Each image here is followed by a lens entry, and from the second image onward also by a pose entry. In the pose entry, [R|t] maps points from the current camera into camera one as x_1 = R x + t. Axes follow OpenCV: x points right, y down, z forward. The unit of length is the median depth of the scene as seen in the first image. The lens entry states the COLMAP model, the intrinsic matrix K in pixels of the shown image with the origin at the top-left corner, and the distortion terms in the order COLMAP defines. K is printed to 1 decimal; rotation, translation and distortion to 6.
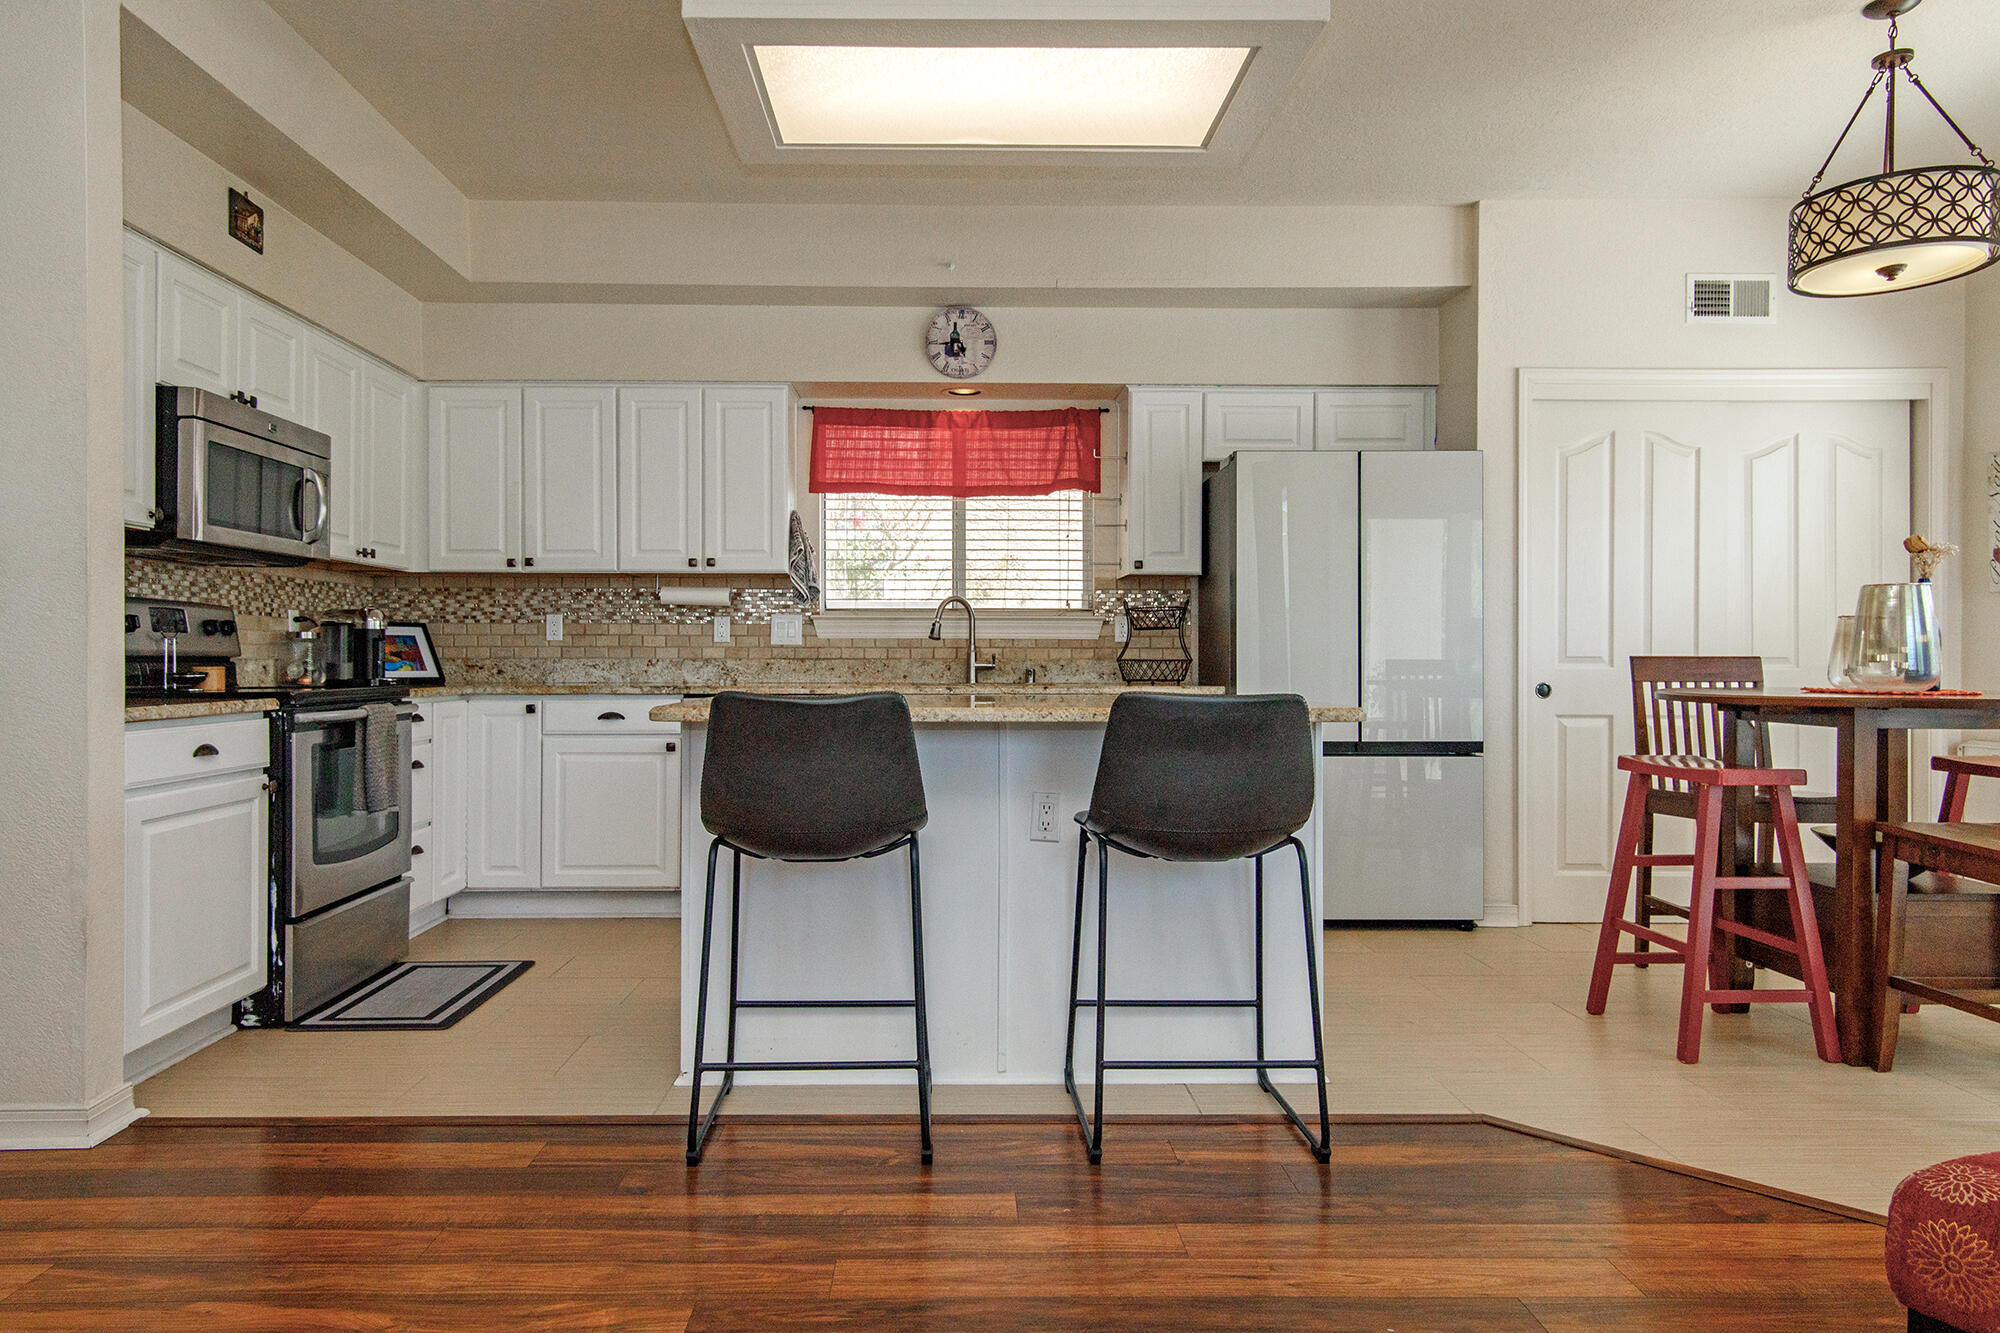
lens RADIAL K [[1214.7, 0, 992.4], [0, 1214.7, 635.9], [0, 0, 1]] dist [0.023292, -0.007921]
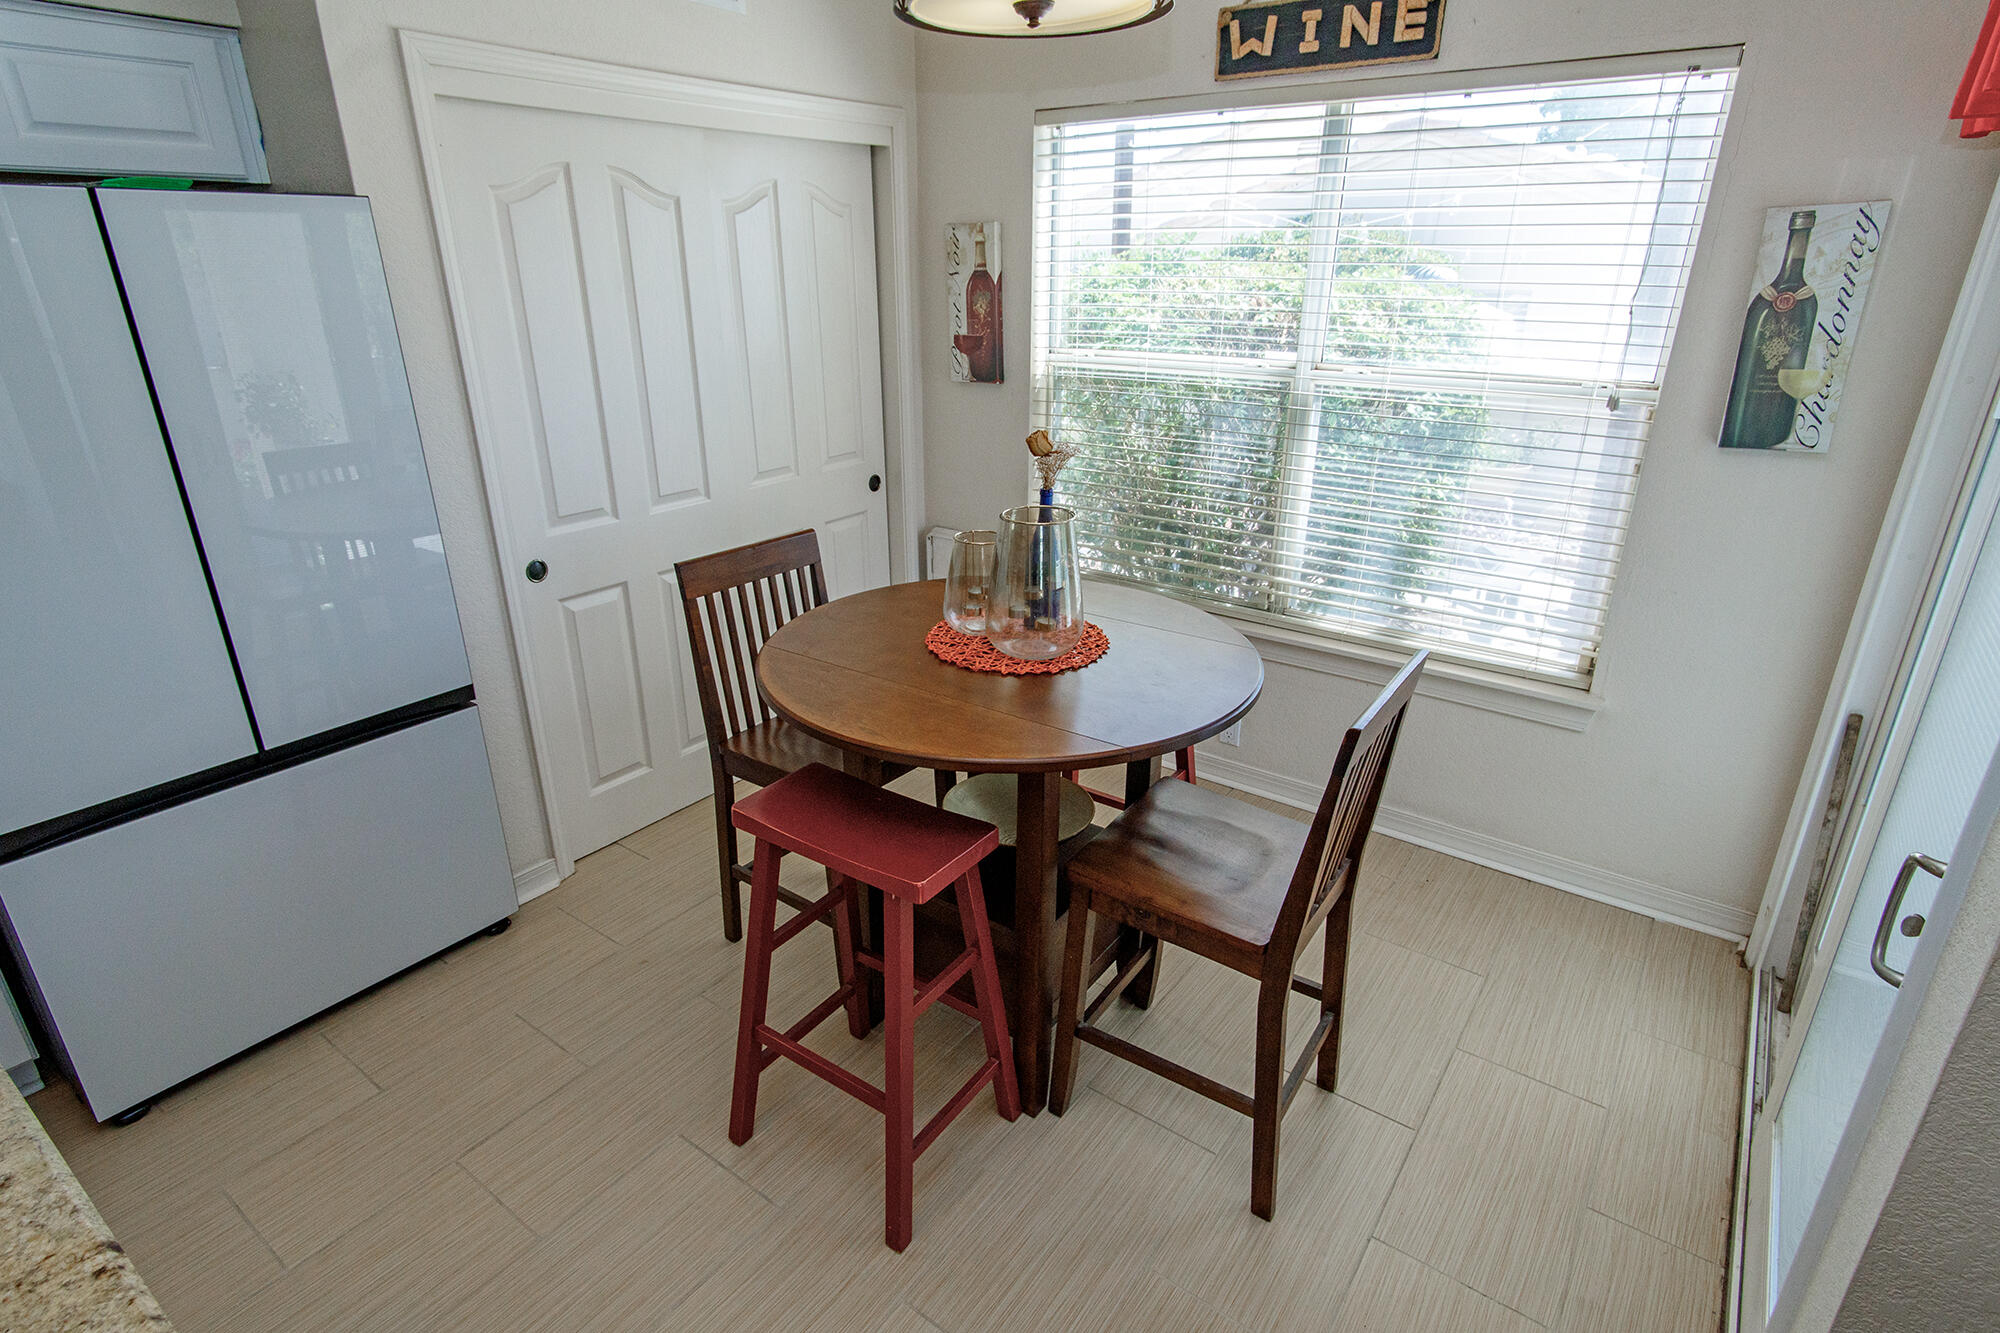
lens RADIAL K [[1012.7, 0, 1002.3], [0, 1012.7, 695.2], [0, 0, 1]] dist [0.002511, -0.002207]
pose [[0.609295, -0.311667, 0.729125, 0.164853], [-0.011895, 0.915821, 0.401410, -0.125743], [-0.792854, -0.253250, 0.554298, 0.438968]]
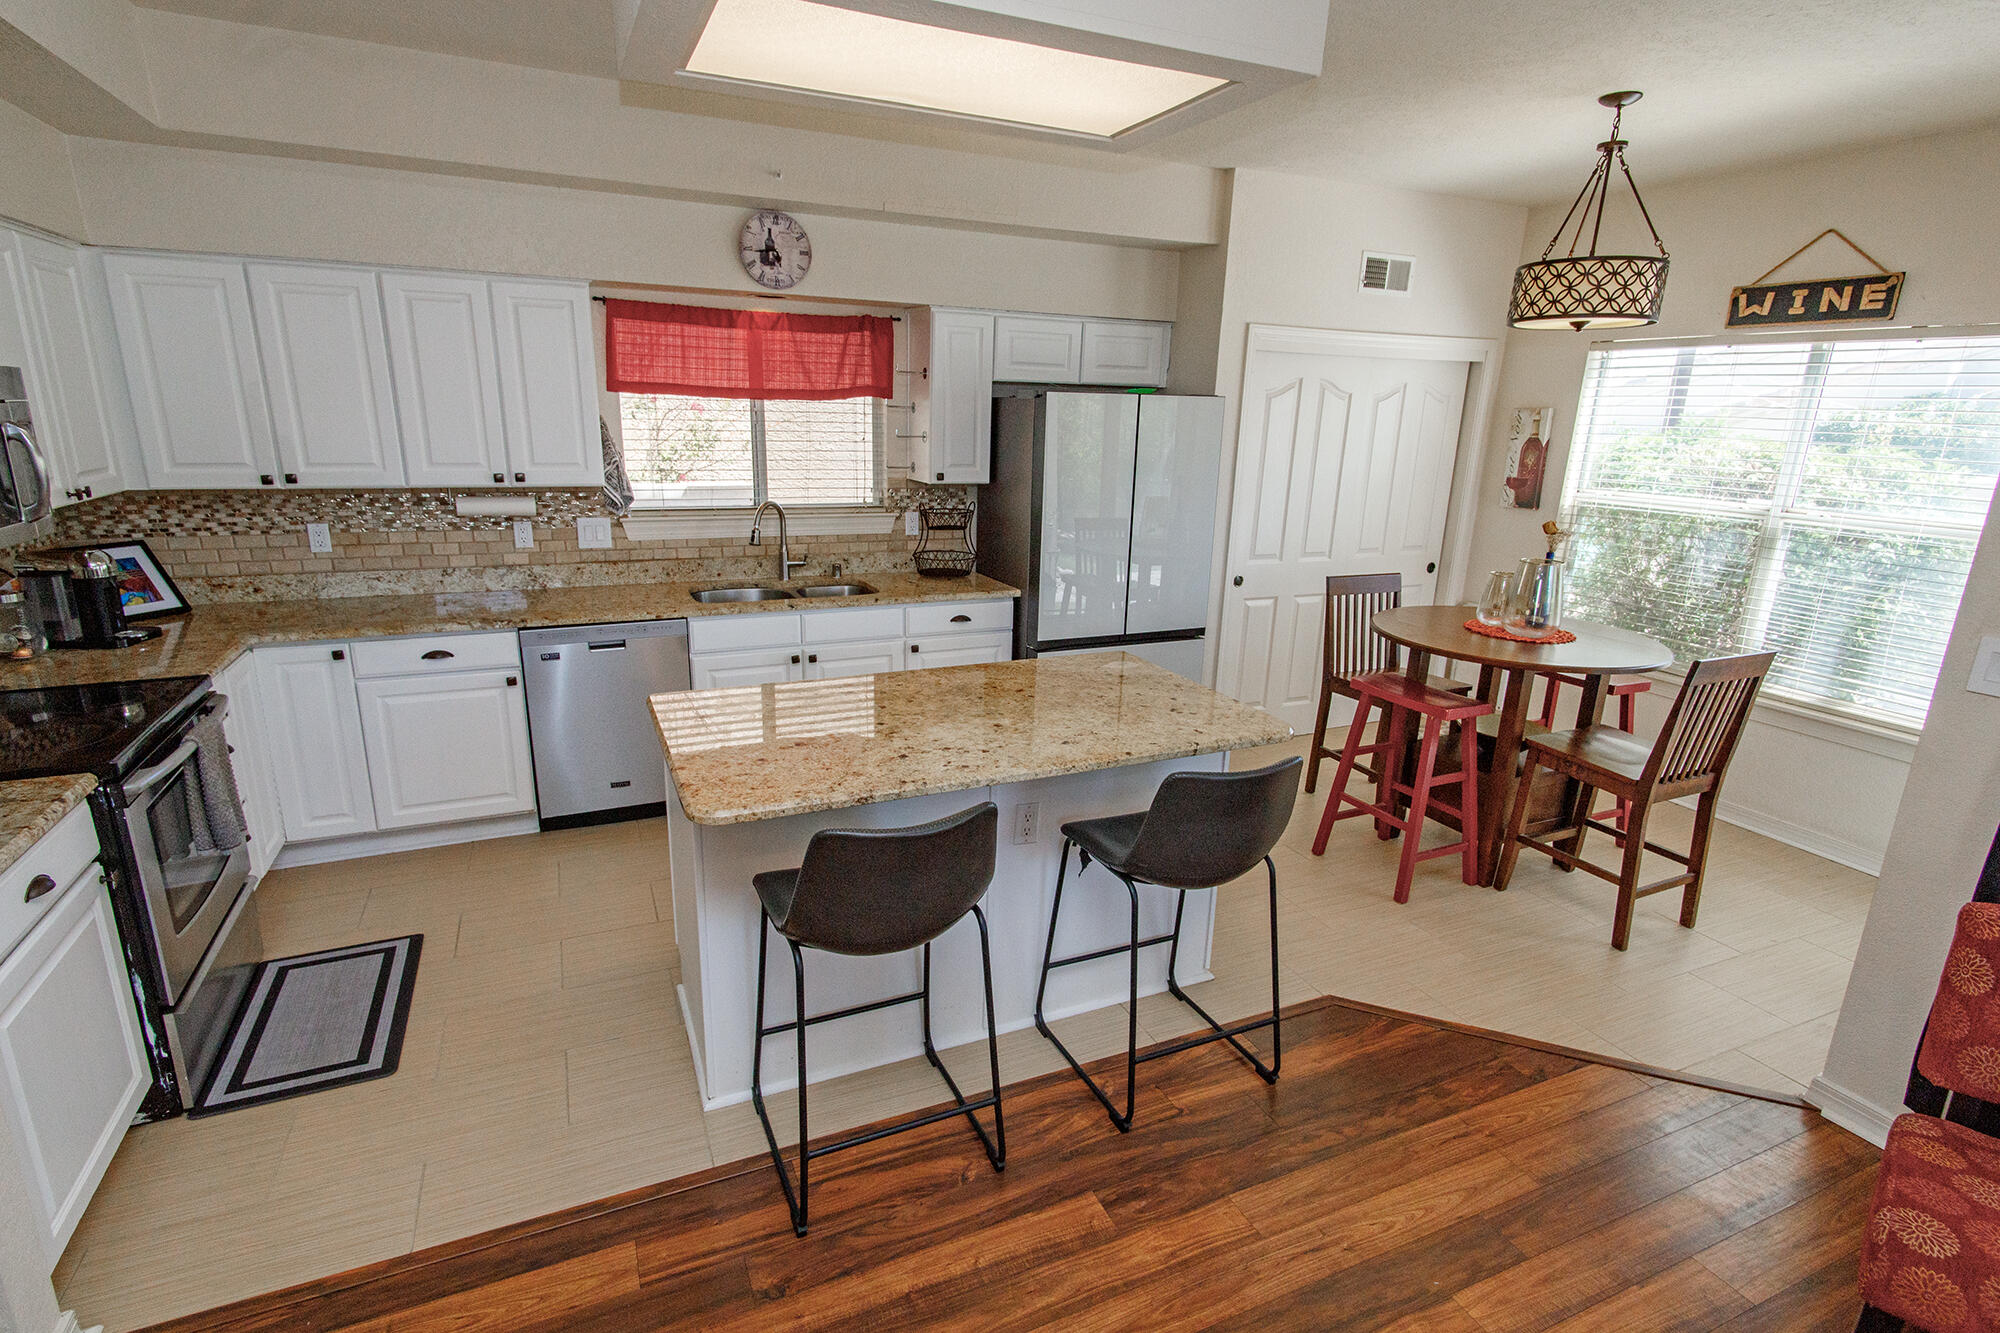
lens RADIAL K [[953.9, 0, 1003.9], [0, 953.9, 659.2], [0, 0, 1]] dist [0.019975, -0.007419]
pose [[0.922923, -0.070512, 0.378471, -0.177962], [-0.035732, 0.963151, 0.266577, -0.138835], [-0.383322, -0.259553, 0.886395, 0.153526]]
